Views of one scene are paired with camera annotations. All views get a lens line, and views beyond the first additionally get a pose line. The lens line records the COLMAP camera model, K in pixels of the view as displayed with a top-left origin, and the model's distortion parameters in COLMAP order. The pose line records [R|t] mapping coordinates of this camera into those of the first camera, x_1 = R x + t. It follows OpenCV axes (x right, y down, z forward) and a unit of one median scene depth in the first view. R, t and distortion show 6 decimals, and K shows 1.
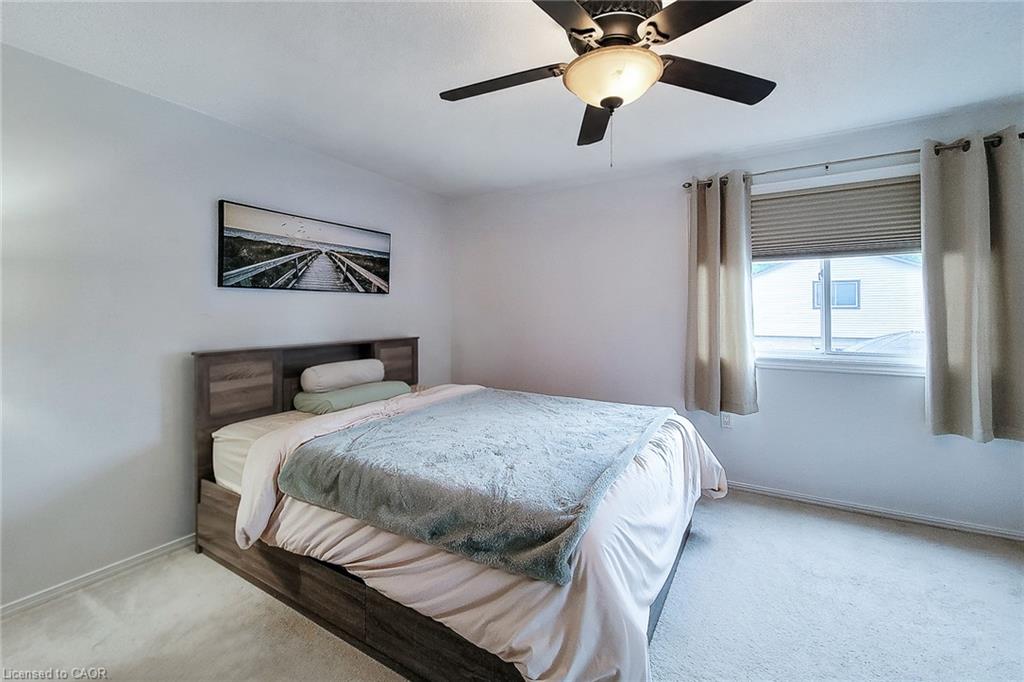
lens RADIAL K [[430.8, 0, 508.3], [0, 430.8, 317.0], [0, 0, 1]] dist [-0.000576, -0.000001]
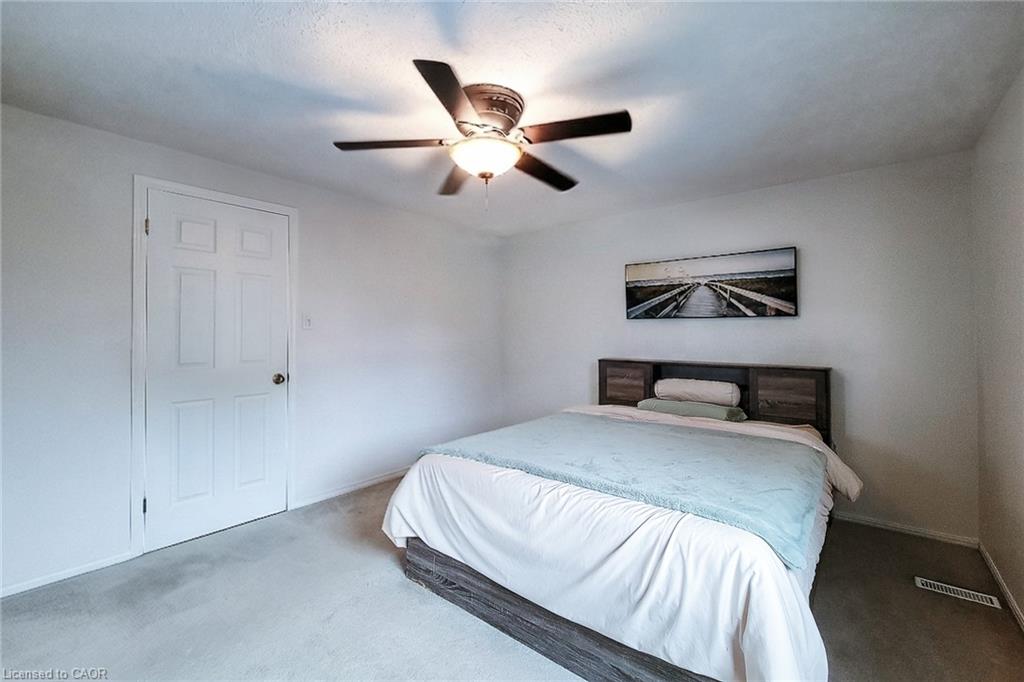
lens RADIAL K [[430.8, 0, 508.3], [0, 430.8, 317.0], [0, 0, 1]] dist [-0.000576, -0.000001]
pose [[-0.127267, -0.012020, -0.991796, 0.765929], [-0.001596, 0.999928, -0.011913, -0.046095], [0.991867, 0.000067, -0.127277, 0.611960]]
